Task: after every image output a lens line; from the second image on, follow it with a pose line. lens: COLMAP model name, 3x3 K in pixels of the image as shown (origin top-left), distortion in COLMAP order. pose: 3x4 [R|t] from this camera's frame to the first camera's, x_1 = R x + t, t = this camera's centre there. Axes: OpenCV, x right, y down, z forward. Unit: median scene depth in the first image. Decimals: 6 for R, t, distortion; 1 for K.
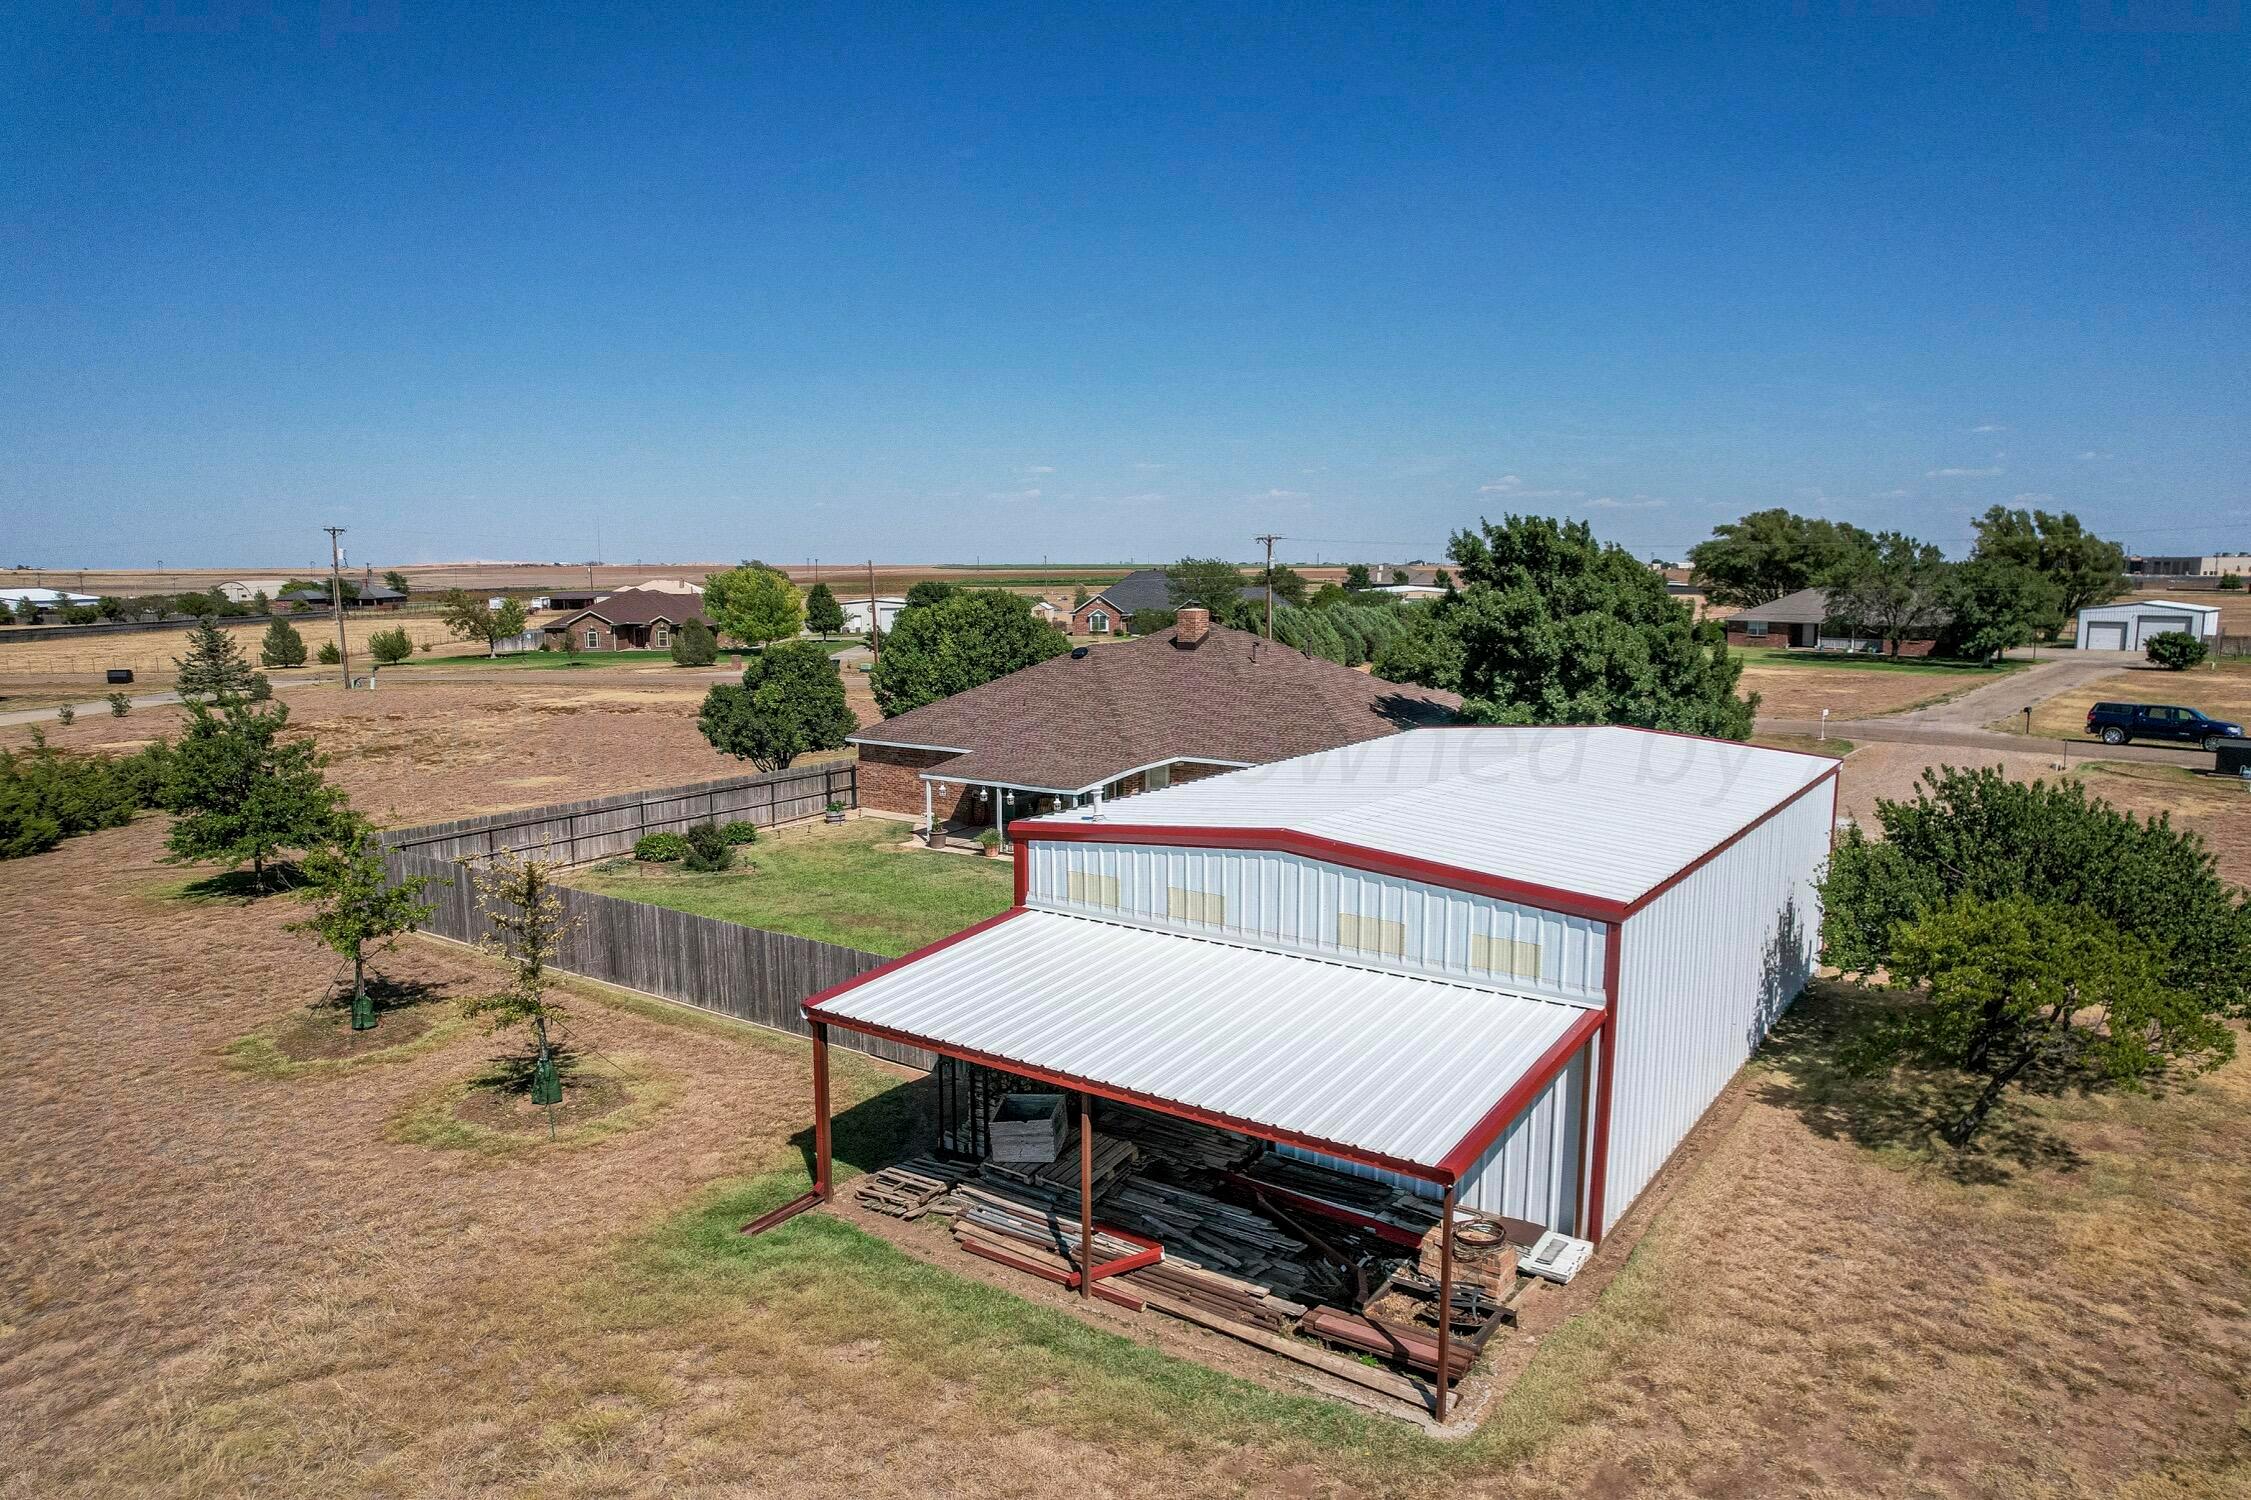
lens RADIAL K [[1414.4, 0, 1125.5], [0, 1414.4, 750.0], [0, 0, 1]] dist [-0.068566, 0.068337]
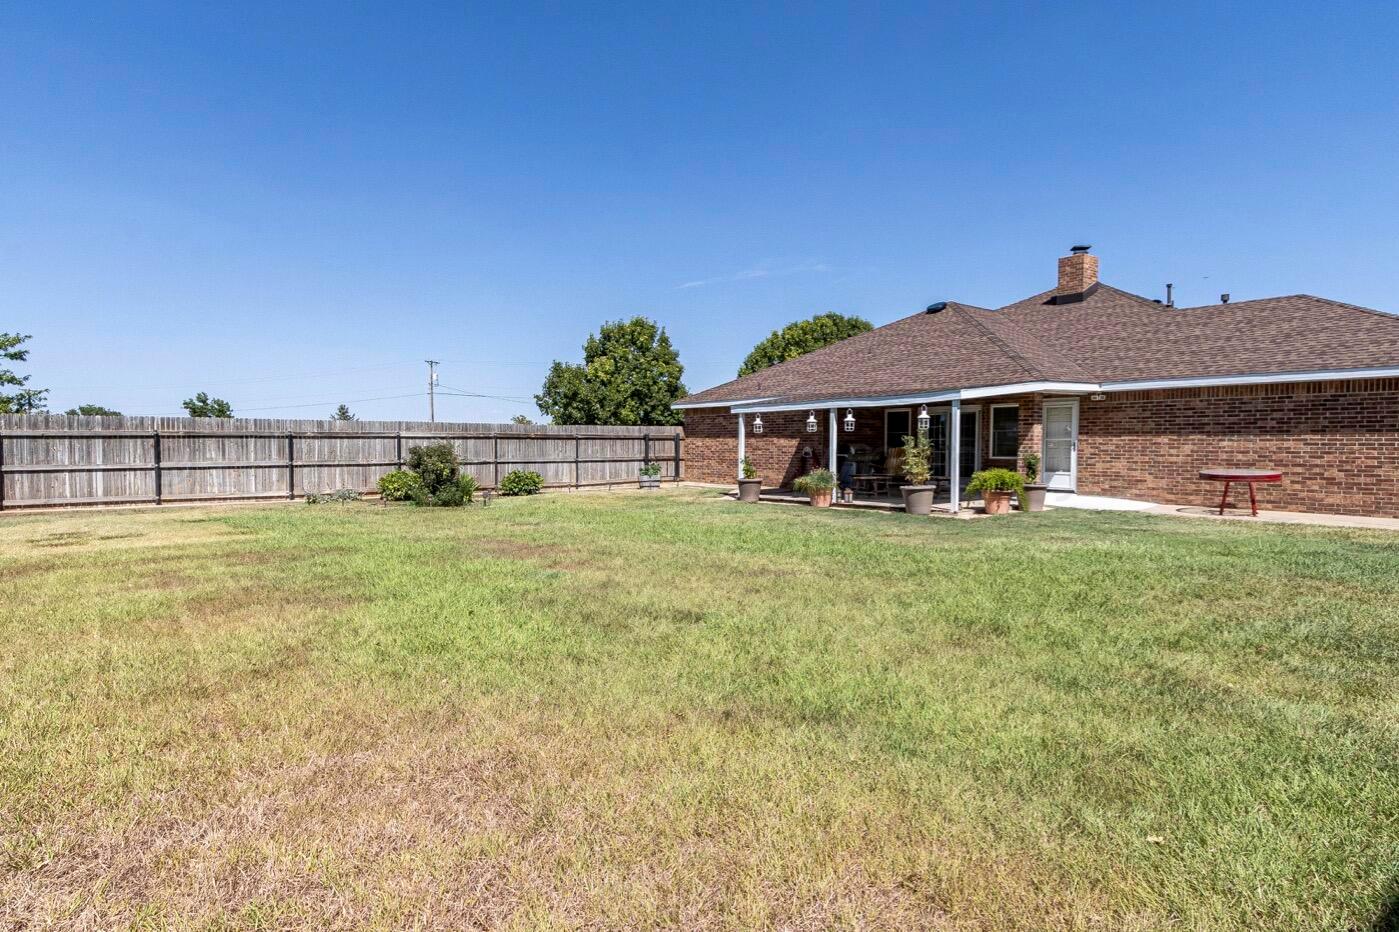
lens RADIAL K [[750.3, 0, 700.9], [0, 750.3, 480.0], [0, 0, 1]] dist [0.025824, 0.000470]
pose [[0.960791, 0.018921, -0.276627, -0.047276], [-0.043341, 0.995654, -0.082433, 0.090841], [0.273865, 0.091190, 0.957435, 0.606684]]
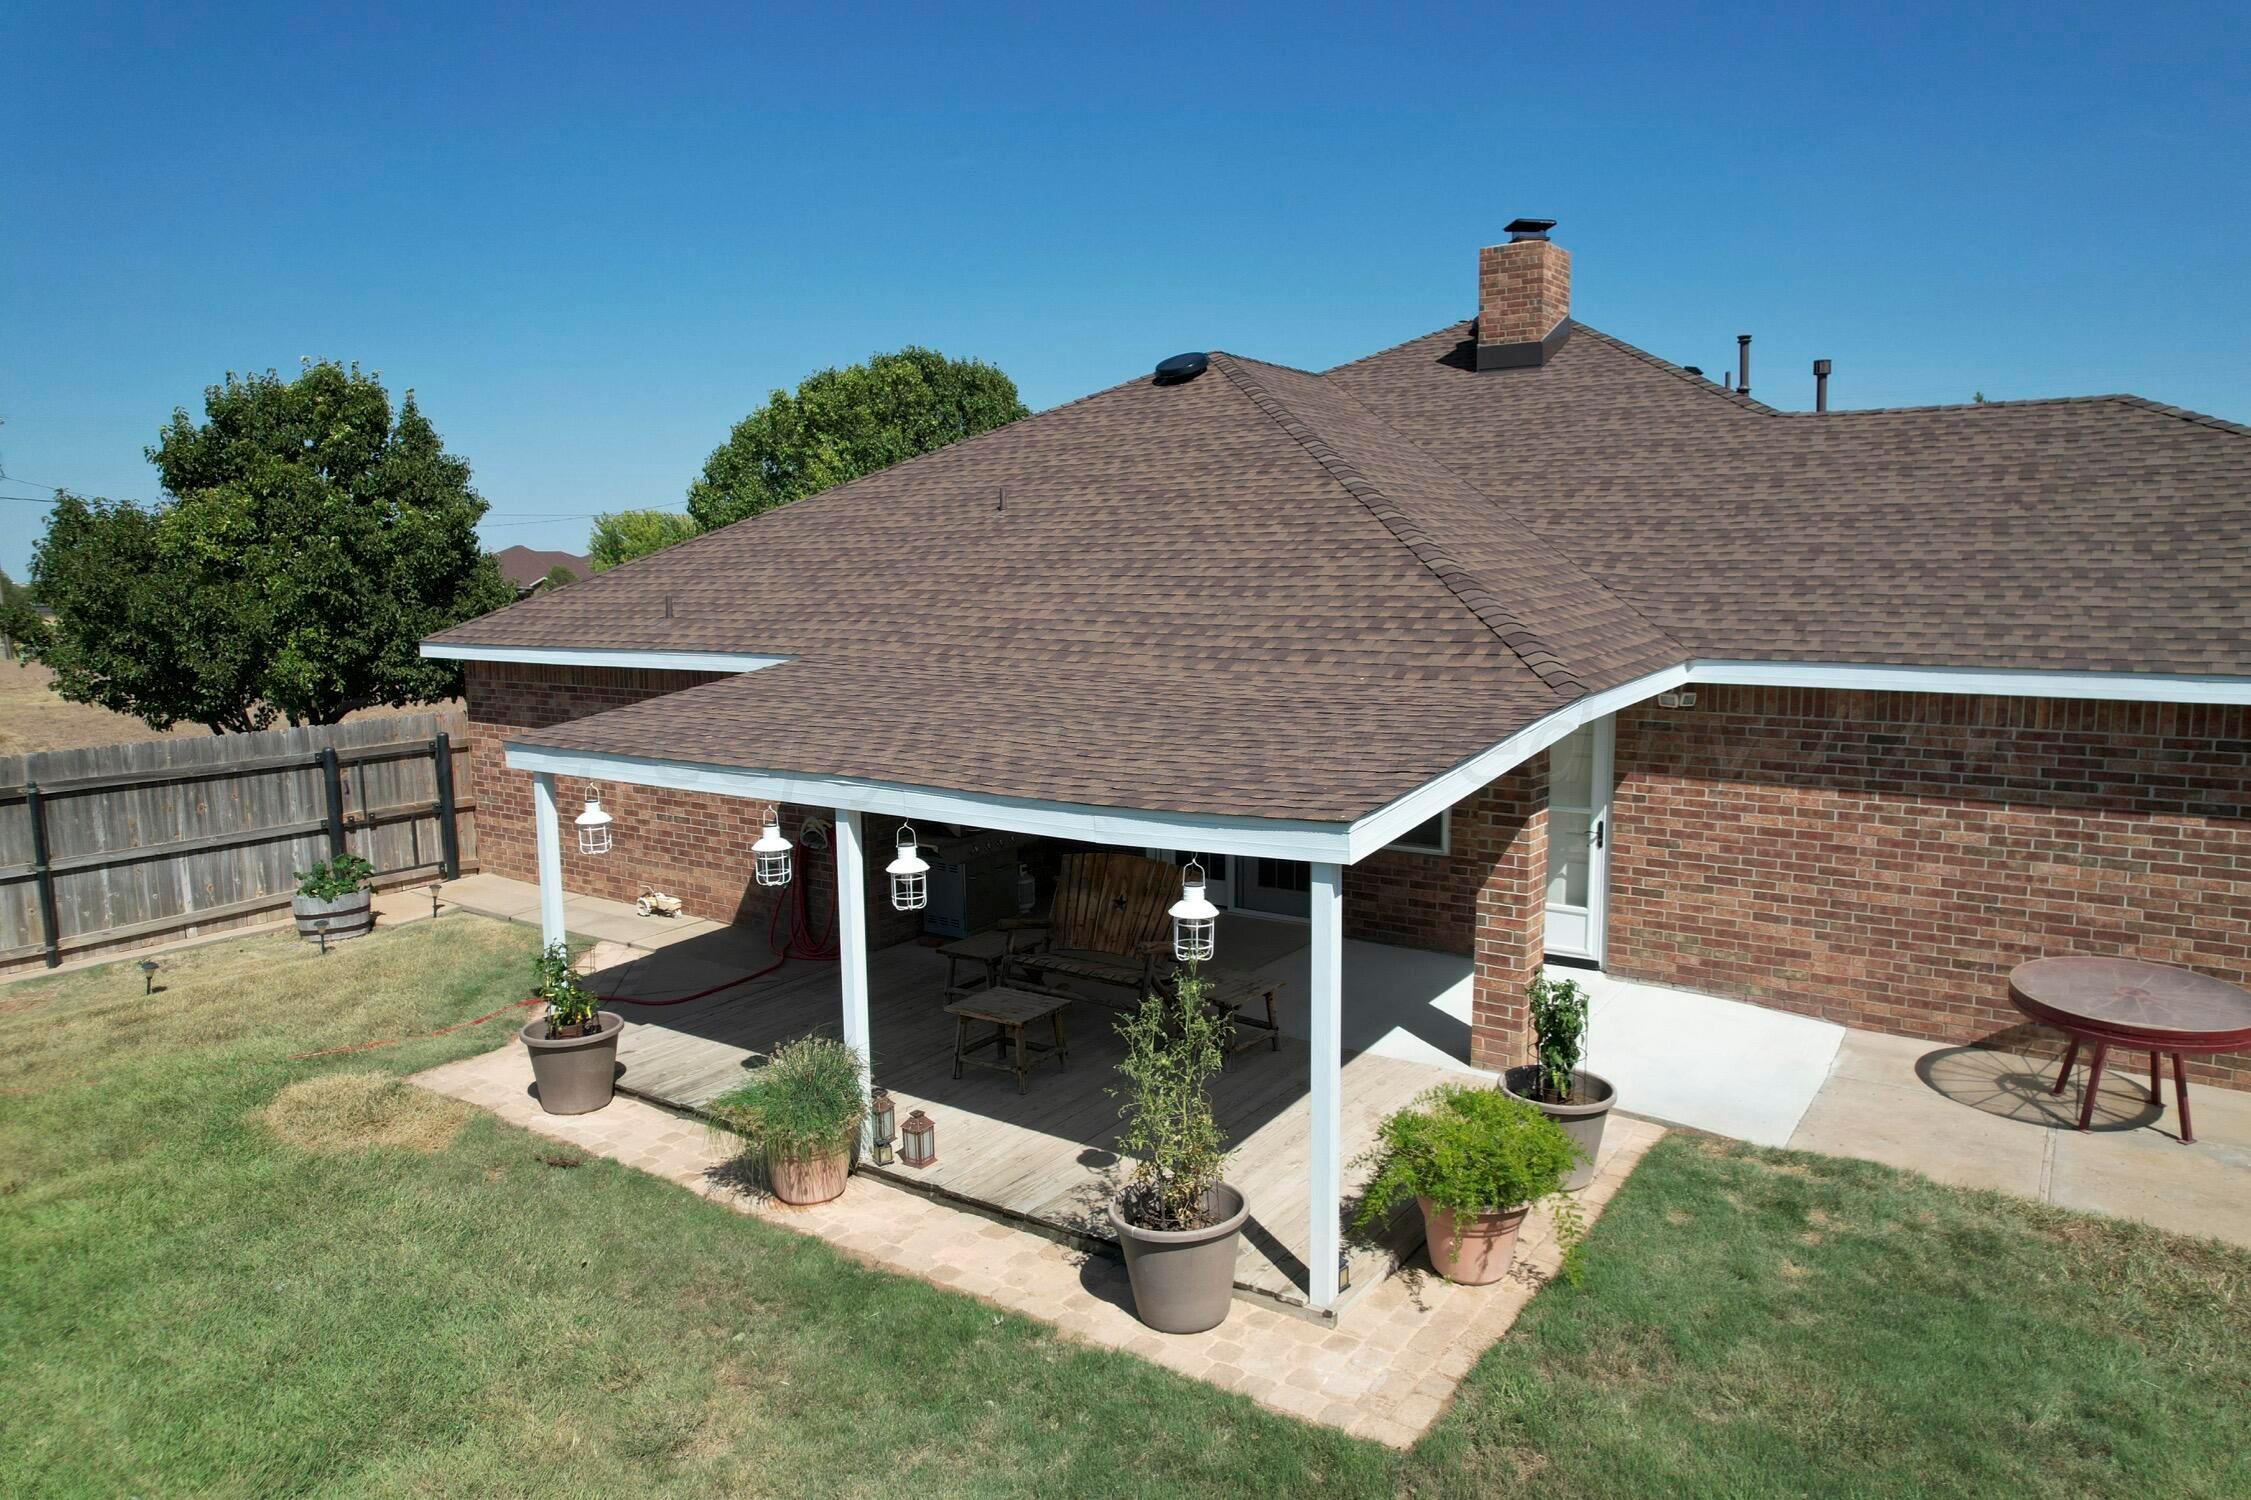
lens RADIAL K [[1414.4, 0, 1125.5], [0, 1414.4, 750.0], [0, 0, 1]] dist [-0.068566, 0.068337]
pose [[0.999952, -0.009708, 0.000870, -0.052145], [0.009712, 0.999941, -0.004783, 0.018986], [-0.000824, 0.004791, 0.999988, 0.788887]]
